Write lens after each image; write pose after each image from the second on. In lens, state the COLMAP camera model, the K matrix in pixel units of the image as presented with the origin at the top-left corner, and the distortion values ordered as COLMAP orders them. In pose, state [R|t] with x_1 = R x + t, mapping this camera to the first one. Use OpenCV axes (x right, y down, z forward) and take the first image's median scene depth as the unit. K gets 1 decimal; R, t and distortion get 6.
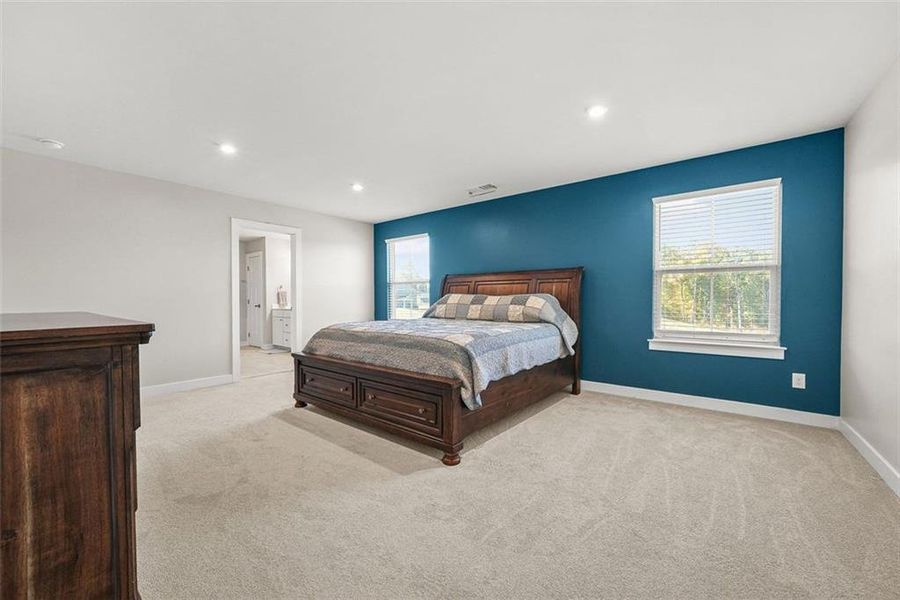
lens RADIAL K [[352.2, 0, 445.3], [0, 352.2, 299.8], [0, 0, 1]] dist [-0.010129, 0.000138]
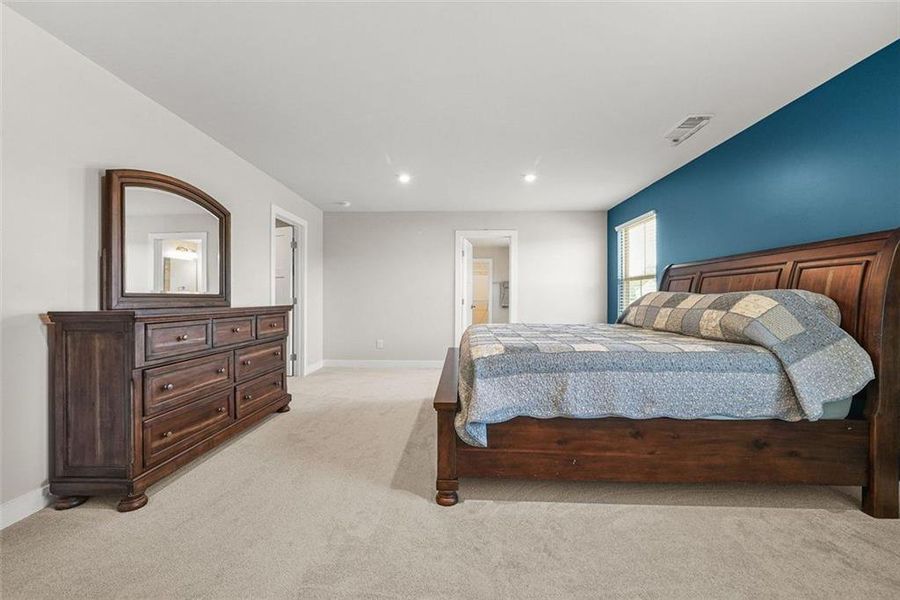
lens RADIAL K [[352.2, 0, 454.6], [0, 352.2, 296.7], [0, 0, 1]] dist [-0.010129, 0.000138]
pose [[0.608959, -0.001349, -0.793200, 0.403910], [-0.005920, 0.999963, -0.006245, -0.000497], [0.793179, 0.008499, 0.608929, 0.314489]]
